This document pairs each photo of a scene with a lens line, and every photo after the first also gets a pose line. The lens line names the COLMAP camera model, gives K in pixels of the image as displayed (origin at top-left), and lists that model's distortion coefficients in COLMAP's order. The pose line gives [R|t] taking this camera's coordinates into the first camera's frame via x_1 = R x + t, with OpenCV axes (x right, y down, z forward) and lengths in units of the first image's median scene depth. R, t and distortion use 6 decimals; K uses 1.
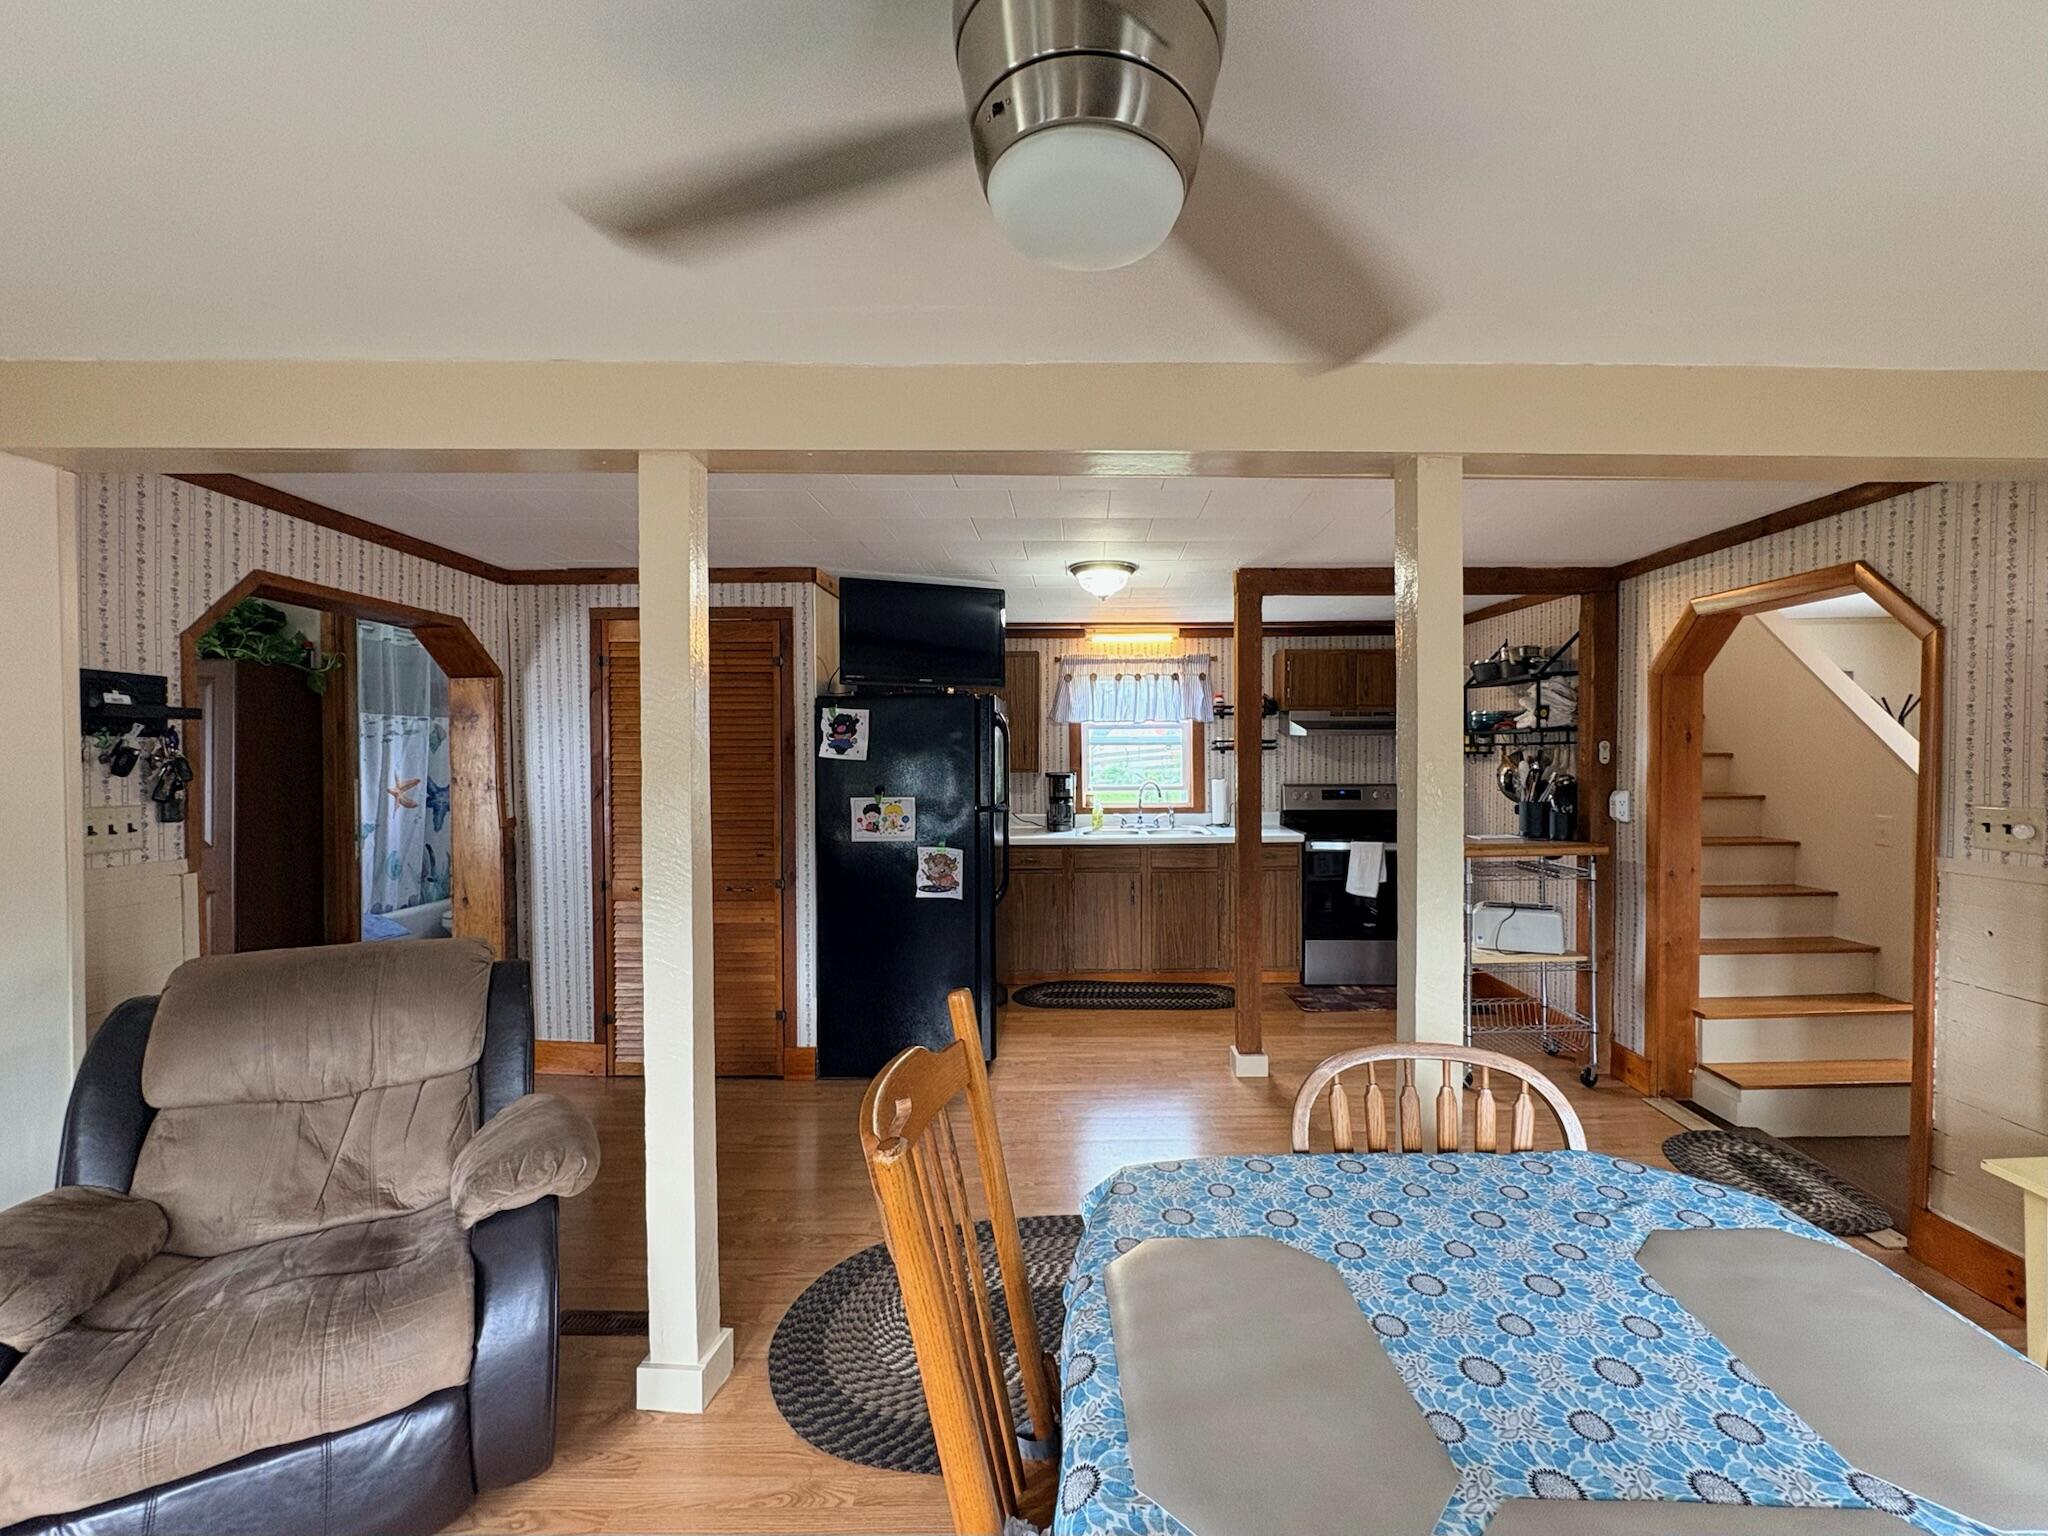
lens RADIAL K [[869.2, 0, 1075.0], [0, 869.2, 763.8], [0, 0, 1]] dist [-0.000266, -0.000103]
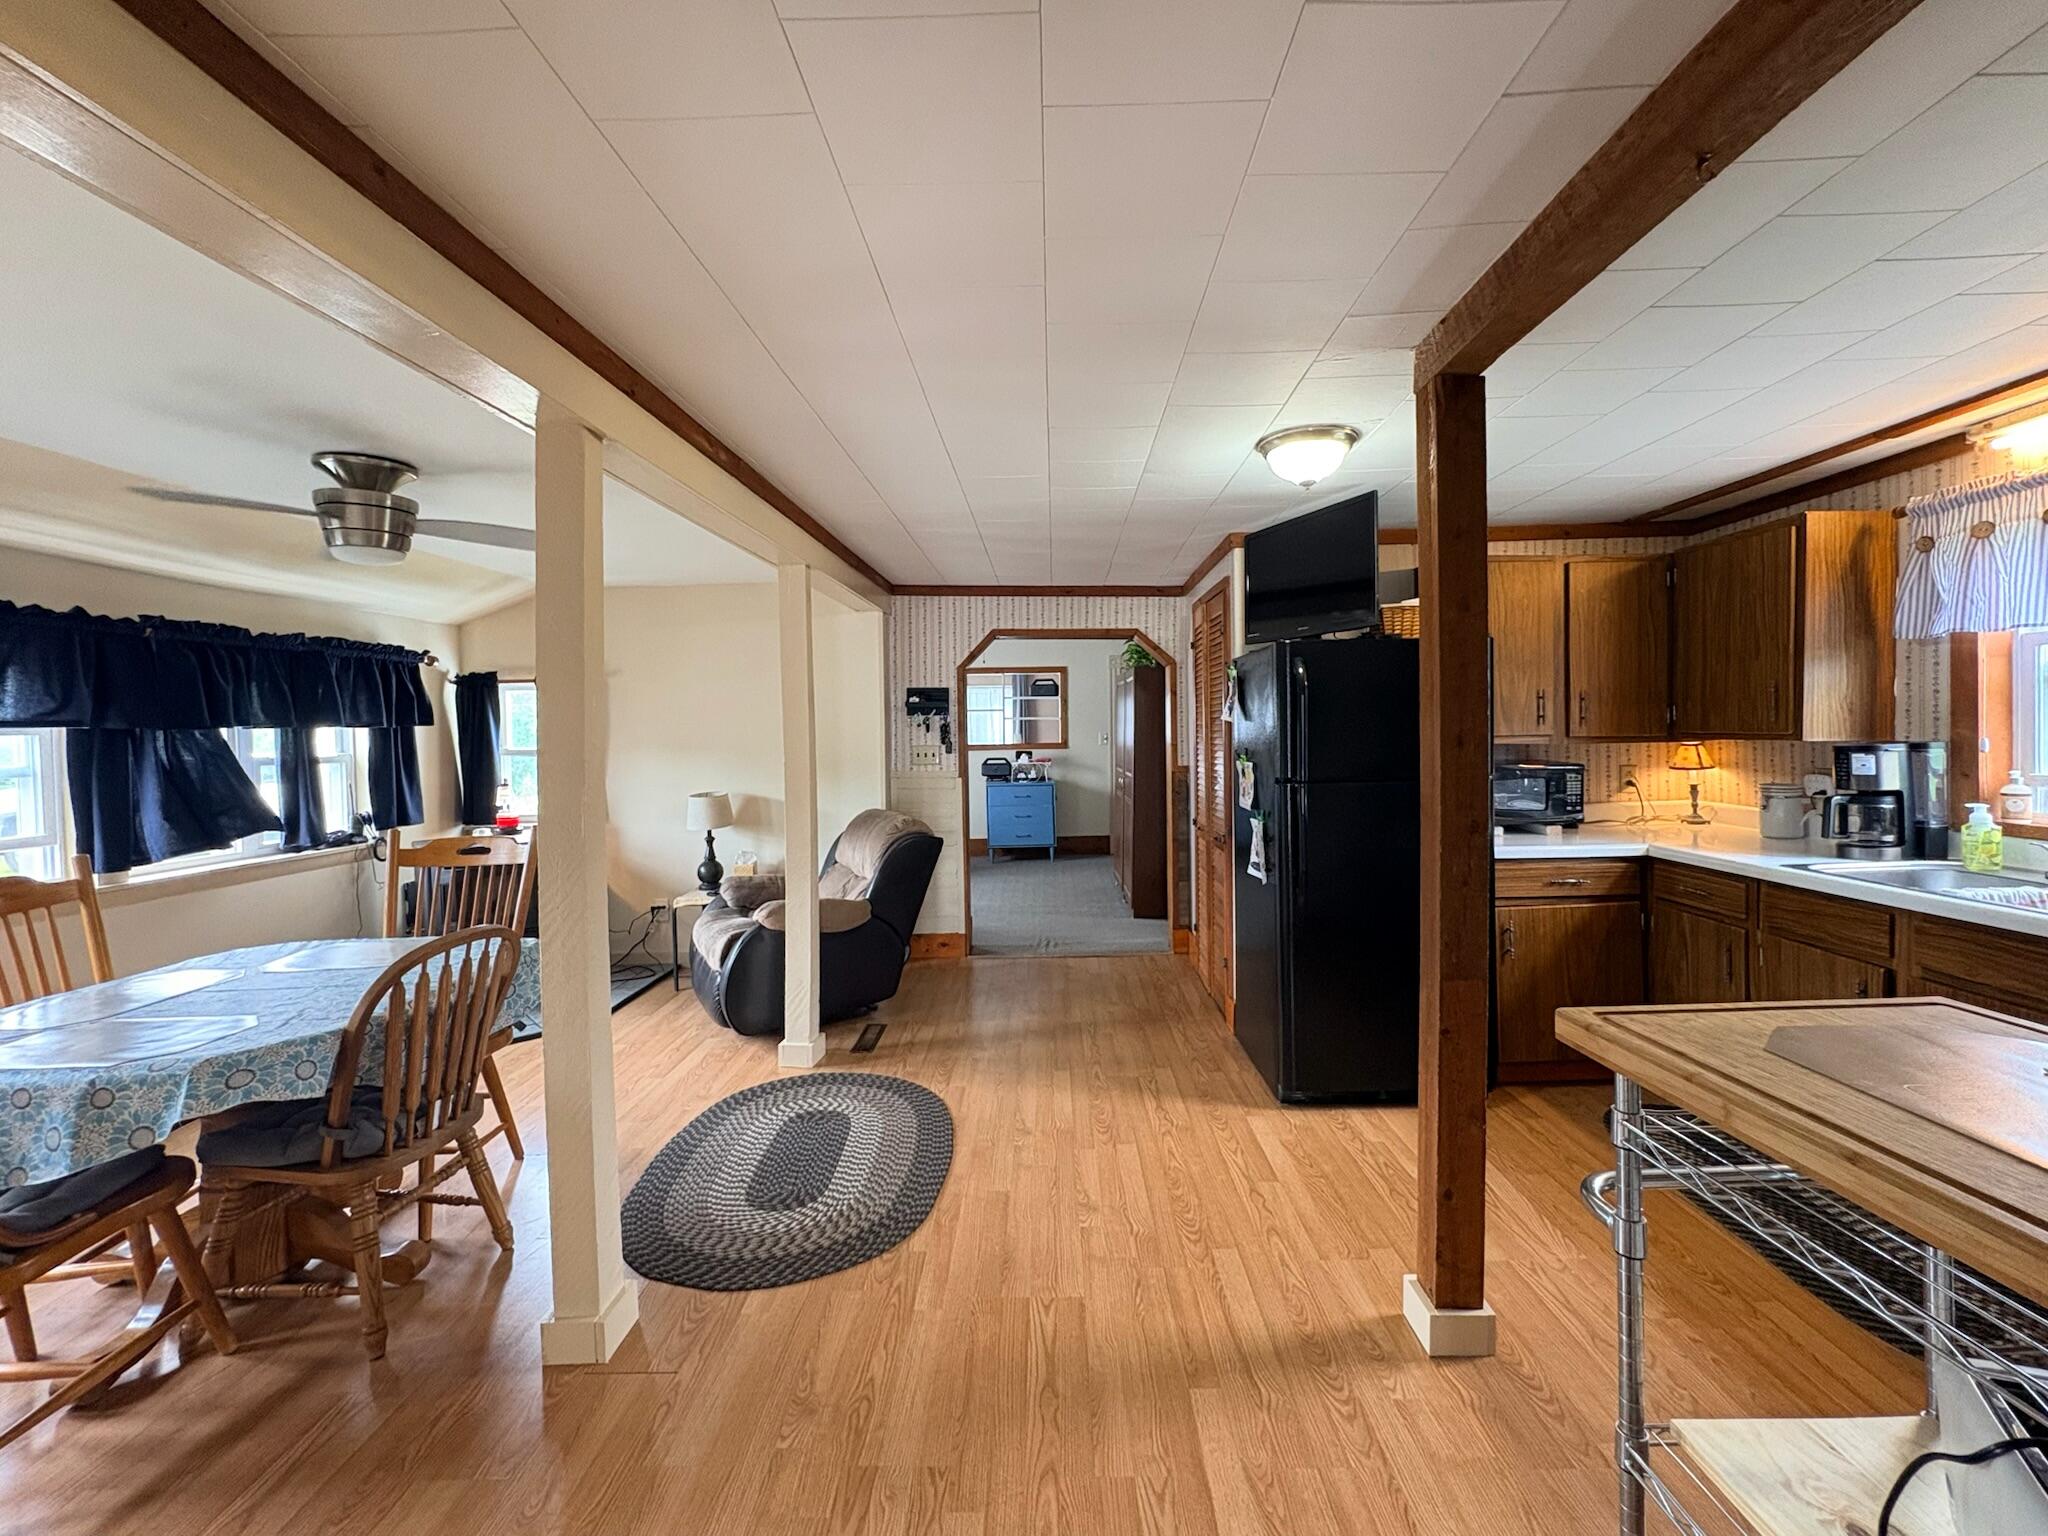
lens RADIAL K [[833.8, 0, 1055.9], [0, 833.8, 745.8], [0, 0, 1]] dist [0.000734, 0.000261]
pose [[0.015672, 0.021466, -0.999647, 0.702787], [0.002618, 0.999765, 0.021510, 0.001850], [0.999874, -0.002954, 0.015613, 0.799822]]
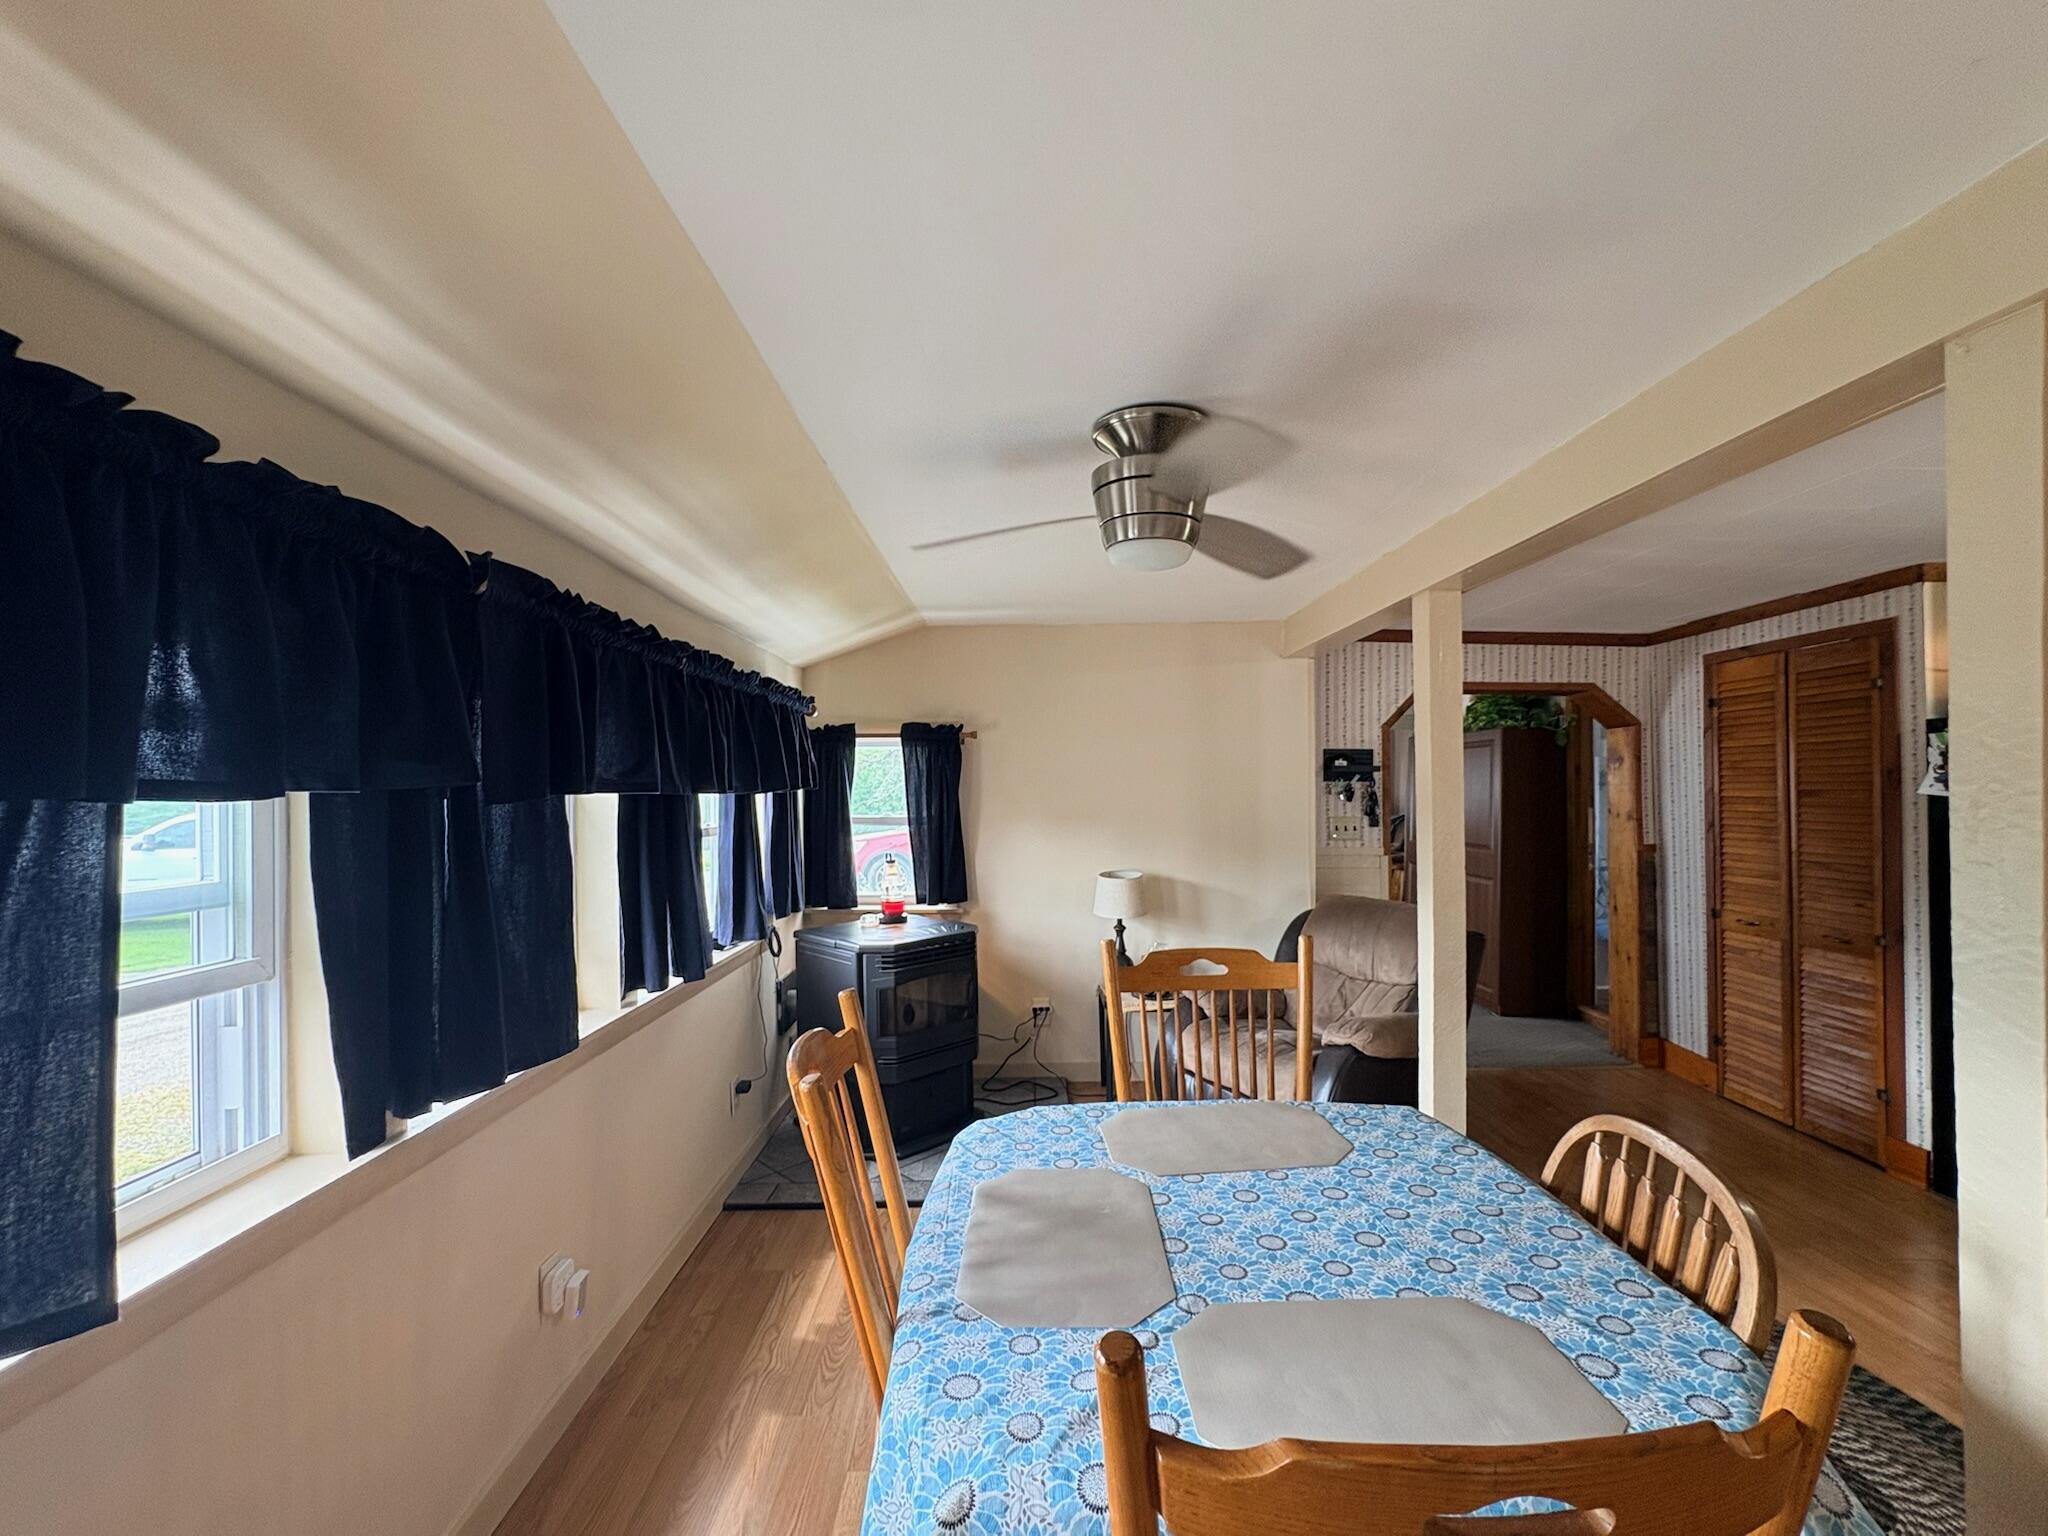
lens RADIAL K [[838.5, 0, 1026.5], [0, 838.5, 782.5], [0, 0, 1]] dist [-0.000262, -0.000063]
pose [[0.018206, -0.006946, -0.999810, 0.483106], [-0.008774, 0.999936, -0.007106, -0.005779], [0.999796, 0.008902, 0.018144, 0.141662]]
